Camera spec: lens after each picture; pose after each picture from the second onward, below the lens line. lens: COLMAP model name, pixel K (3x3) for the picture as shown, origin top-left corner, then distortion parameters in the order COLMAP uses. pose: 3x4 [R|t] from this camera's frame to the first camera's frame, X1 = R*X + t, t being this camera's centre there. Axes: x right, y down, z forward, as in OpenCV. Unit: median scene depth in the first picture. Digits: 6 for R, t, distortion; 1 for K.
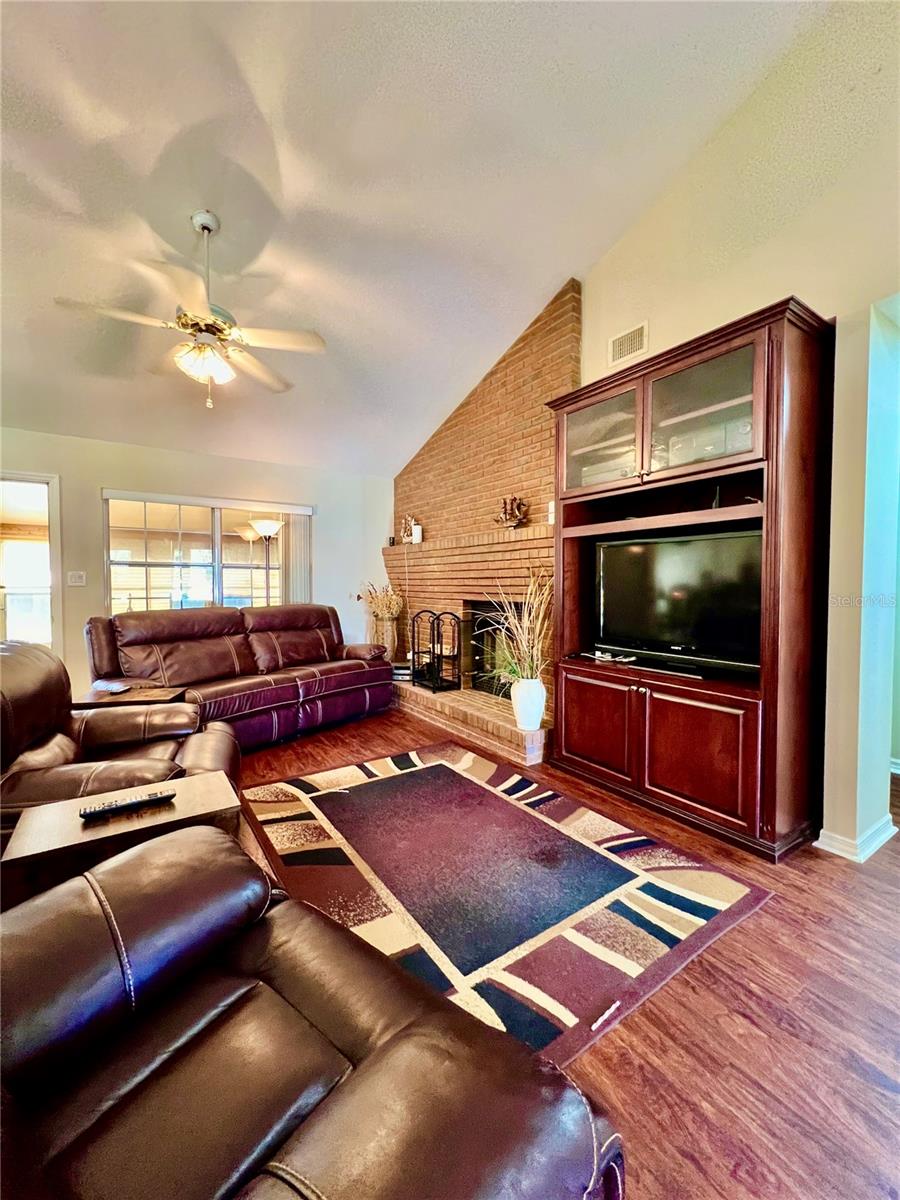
lens RADIAL K [[477.4, 0, 451.2], [0, 477.4, 598.4], [0, 0, 1]] dist [-0.001075, 0.000702]
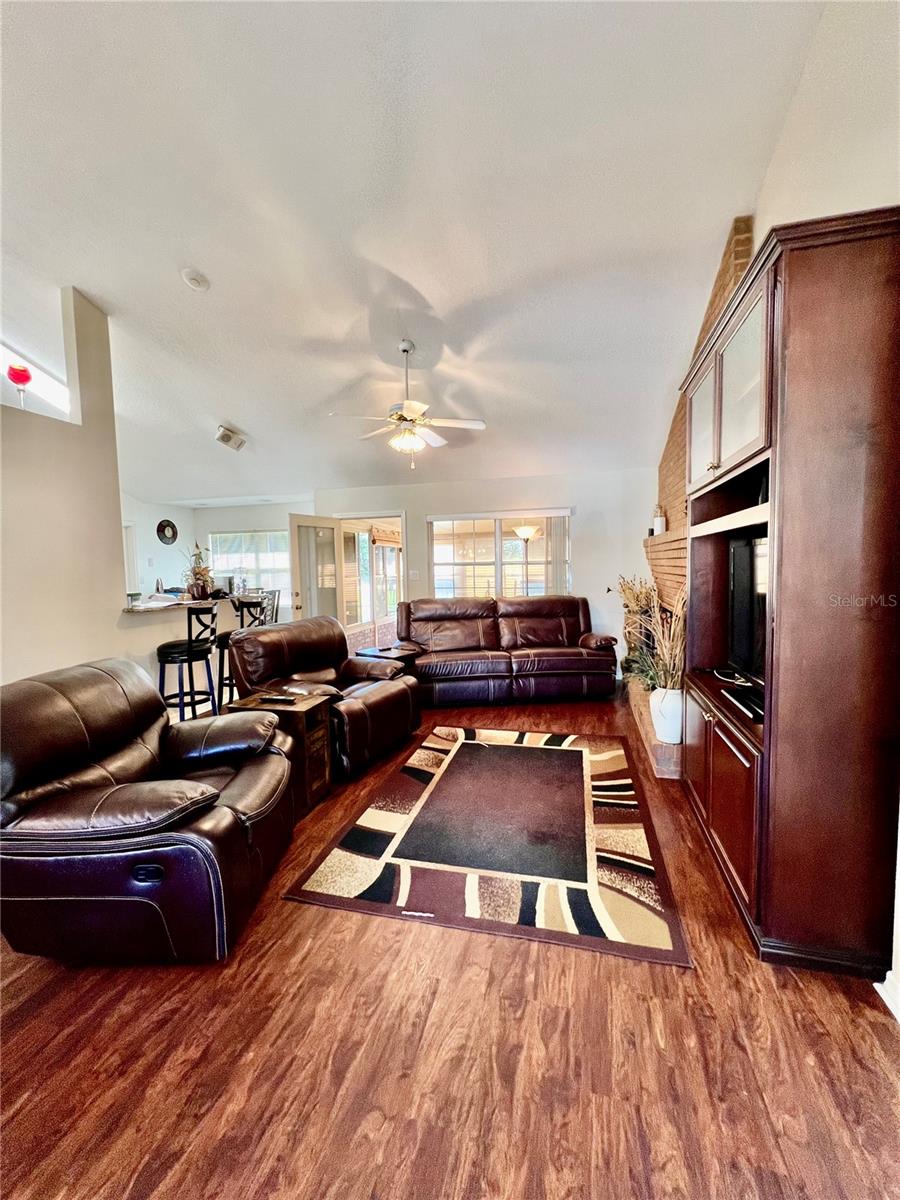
lens RADIAL K [[476.6, 0, 456.4], [0, 476.6, 597.2], [0, 0, 1]] dist [0.001886, 0.000428]
pose [[0.668941, 0.036690, -0.742409, 0.654188], [-0.003404, 0.998922, 0.046300, -0.059241], [0.743307, -0.028444, 0.668345, 0.078079]]
